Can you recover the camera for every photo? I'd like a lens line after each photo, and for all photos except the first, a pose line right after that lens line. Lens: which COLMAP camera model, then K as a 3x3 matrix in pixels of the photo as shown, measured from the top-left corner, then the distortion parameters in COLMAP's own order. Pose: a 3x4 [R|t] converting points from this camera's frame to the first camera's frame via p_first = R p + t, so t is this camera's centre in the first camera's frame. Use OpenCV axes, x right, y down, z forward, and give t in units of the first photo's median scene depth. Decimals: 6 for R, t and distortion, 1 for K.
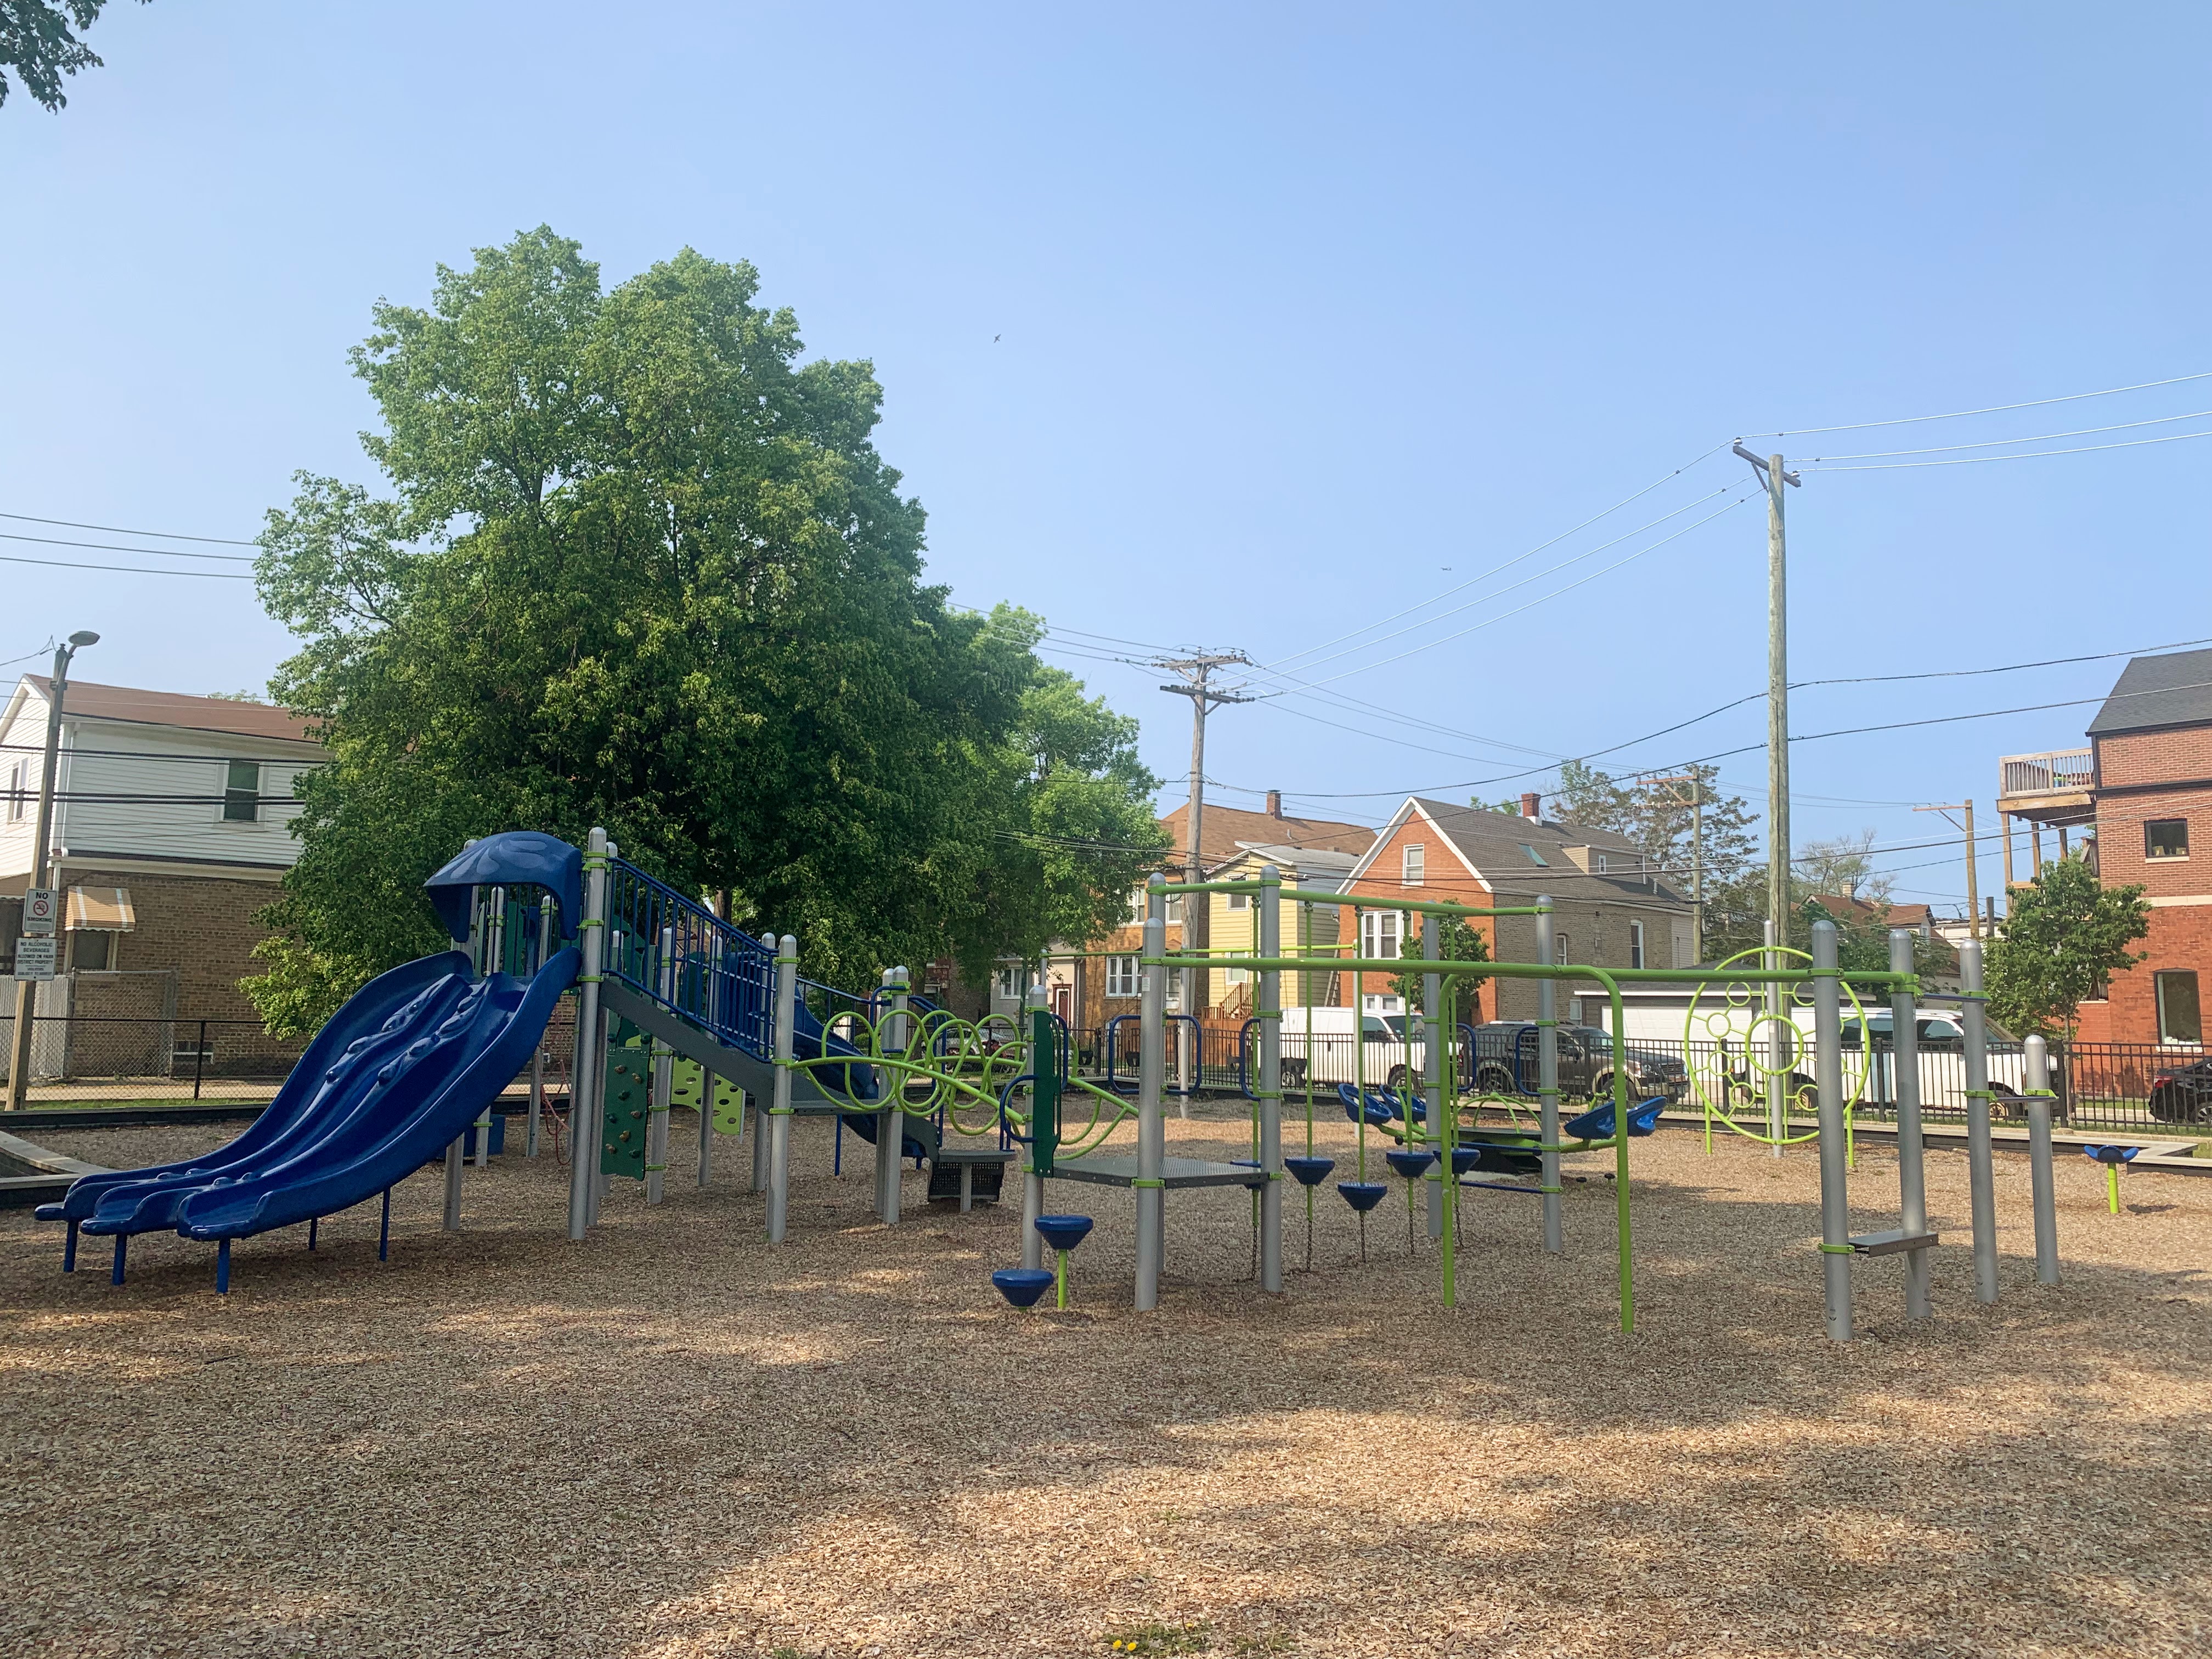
lens RADIAL K [[1696.5, 0, 1103.1], [0, 1696.5, 798.9], [0, 0, 1]] dist [0.017455, -0.004788]
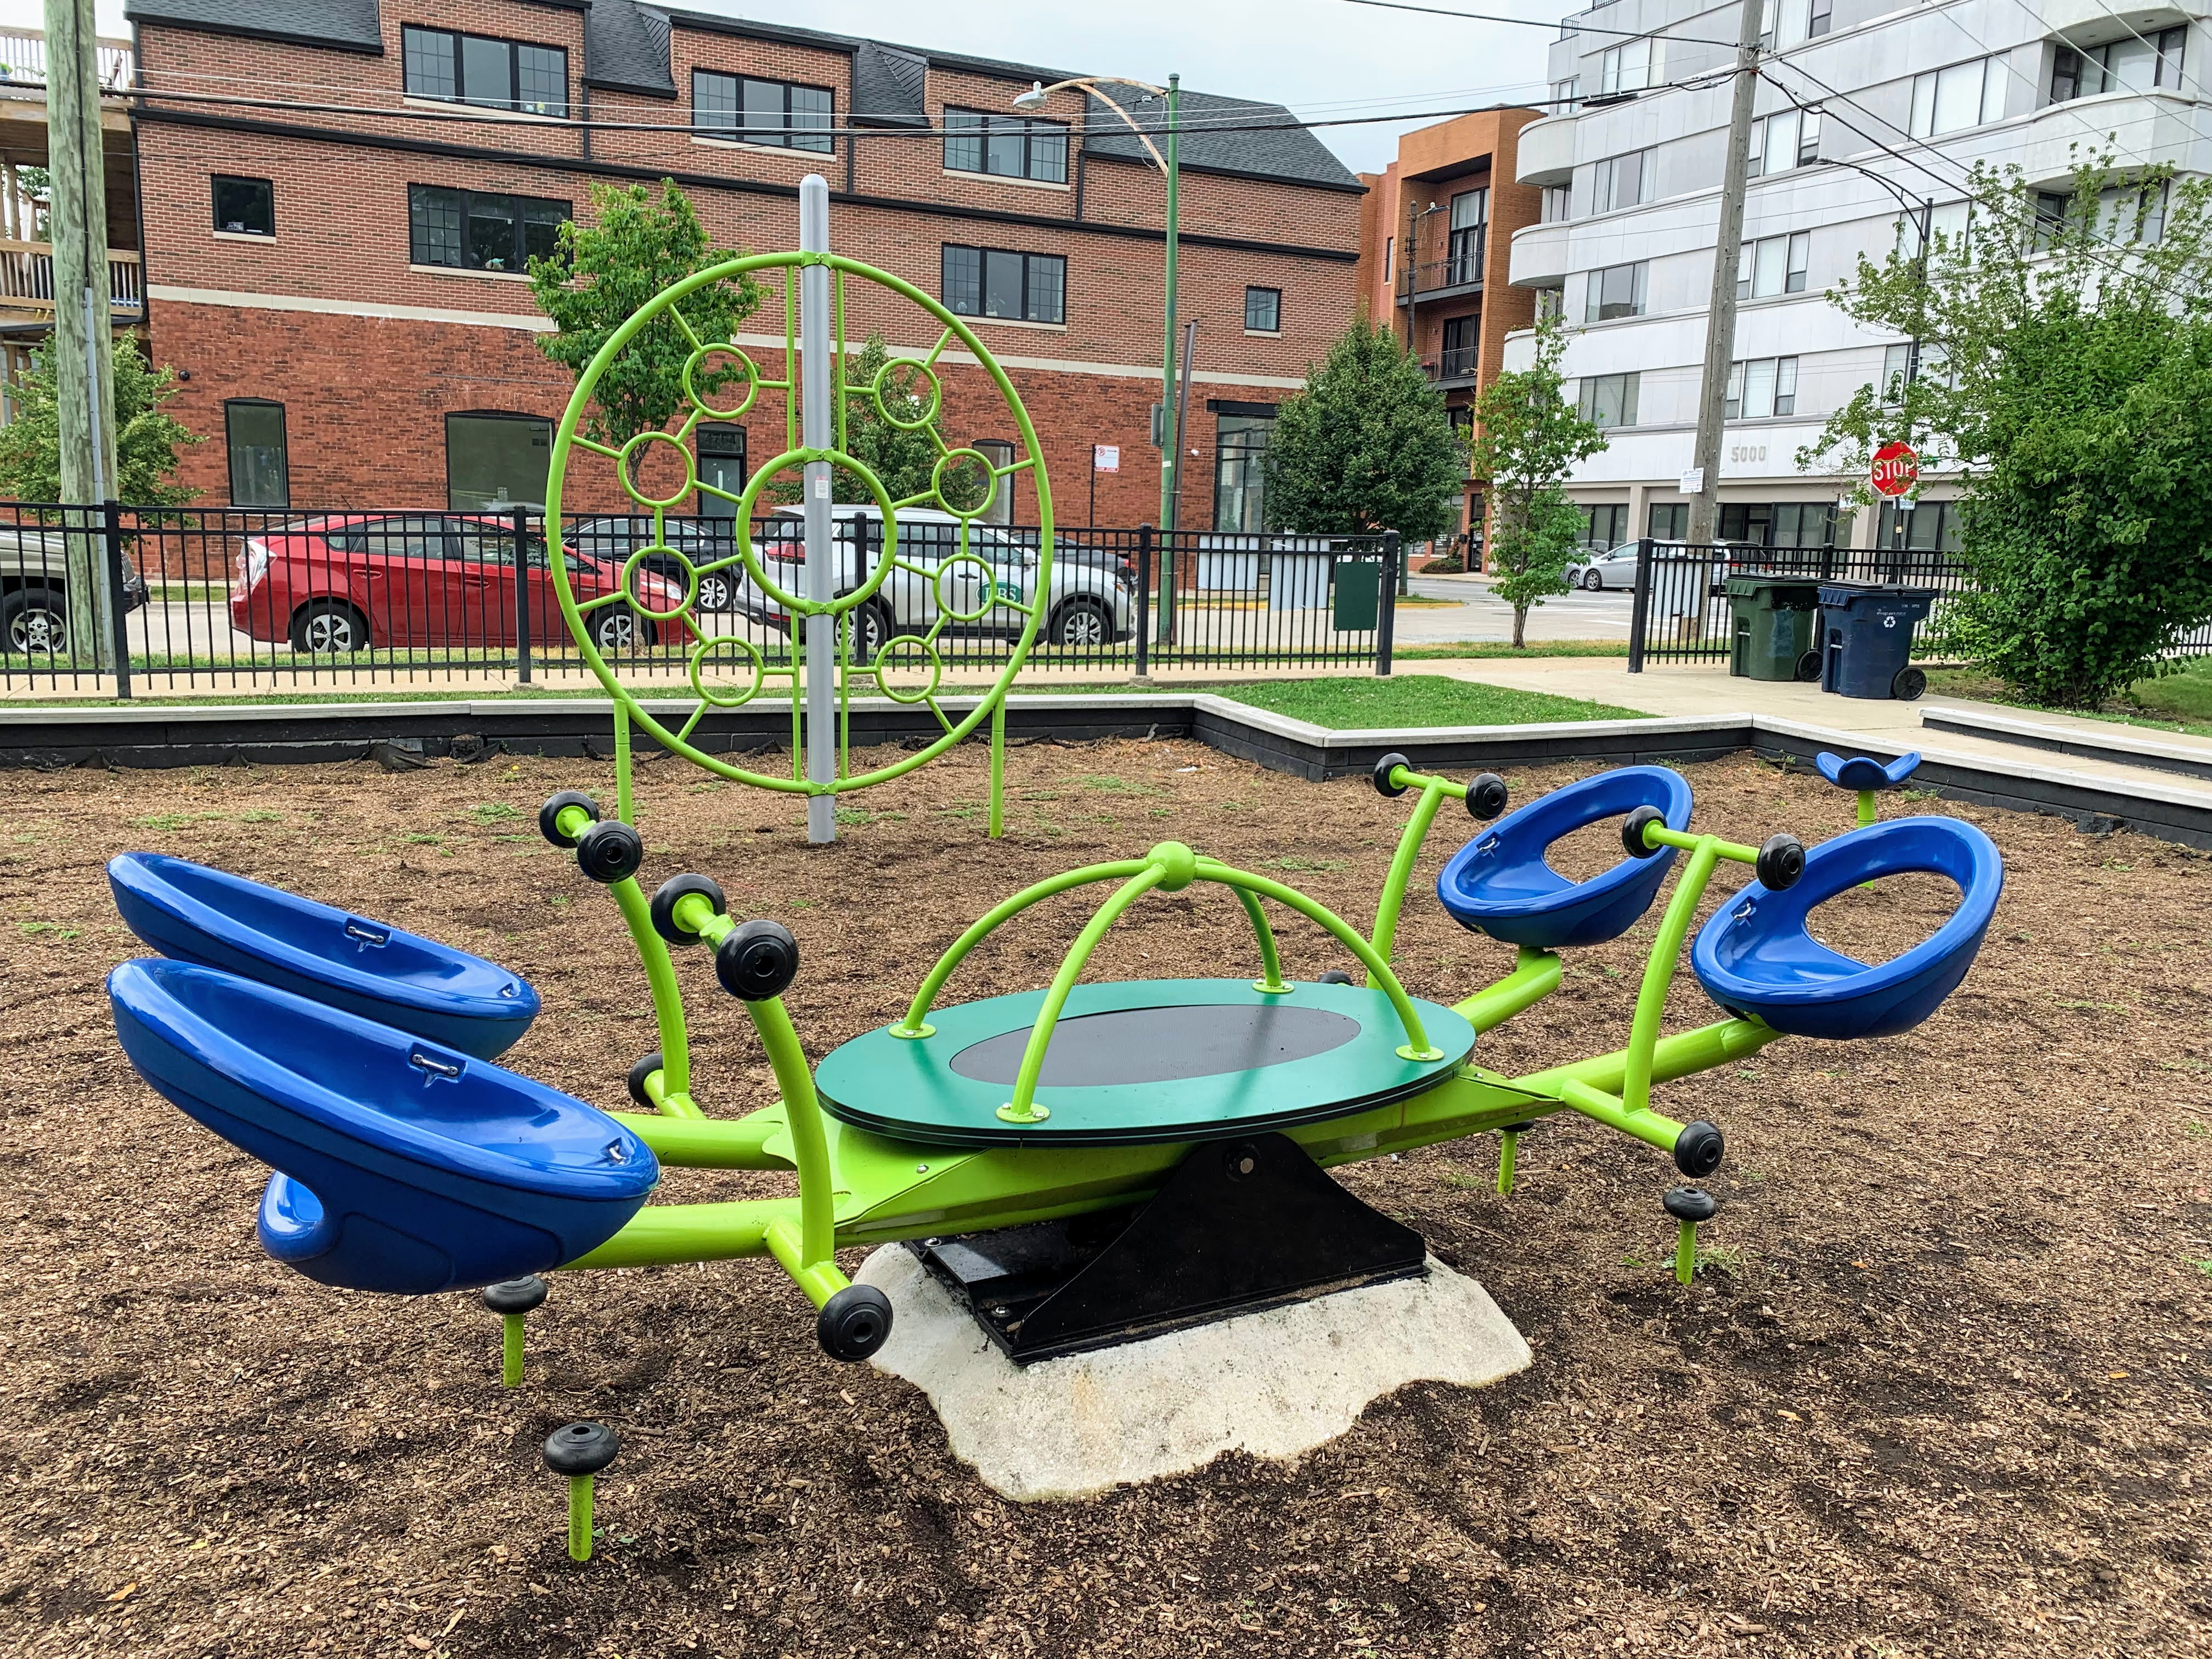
lens RADIAL K [[1676.9, 0, 1099.4], [0, 1676.9, 829.9], [0, 0, 1]] dist [0.020758, 0.000699]
pose [[0.296874, -0.170487, 0.939574, 0.036129], [-0.150708, 0.963237, 0.222400, 0.063796], [-0.942949, -0.207626, 0.260266, 0.450263]]
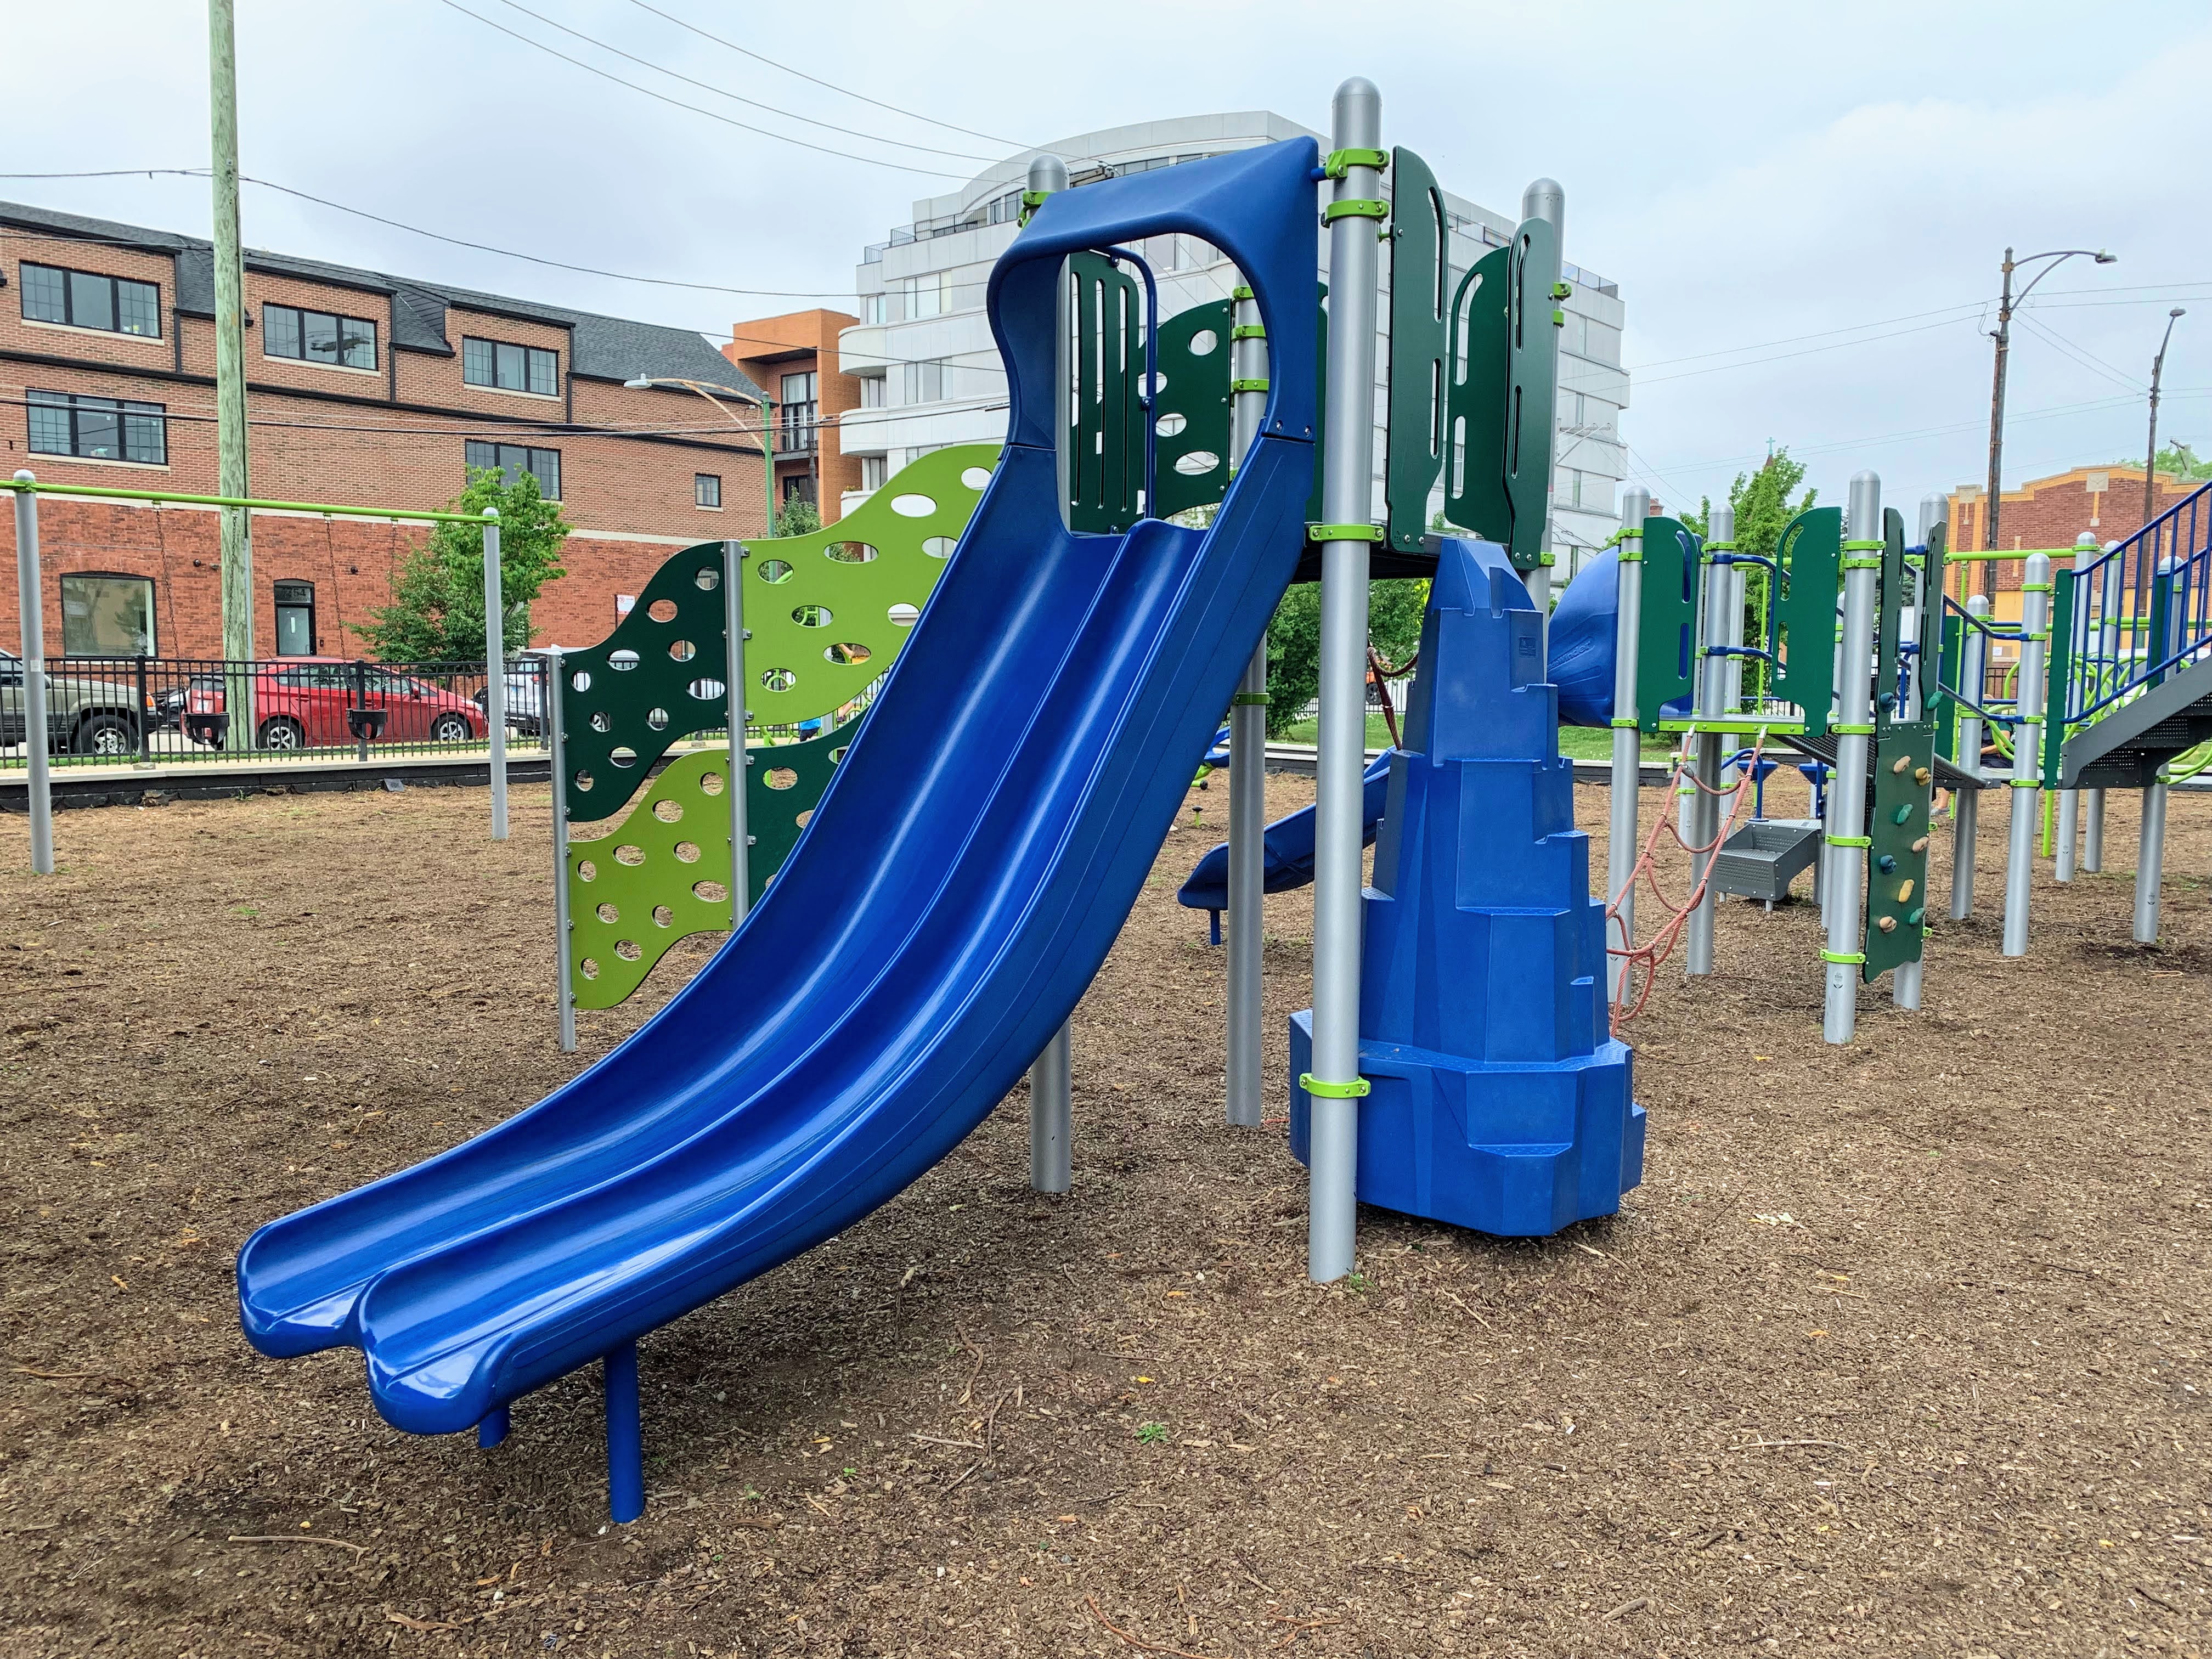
lens RADIAL K [[1710.7, 0, 1106.0], [0, 1710.7, 829.5], [0, 0, 1]] dist [0.005049, 0.006932]
pose [[-0.127036, -0.109842, 0.985797, -0.298948], [-0.140419, 0.985832, 0.091751, 0.067933], [-0.981909, -0.126769, -0.140660, 0.522840]]
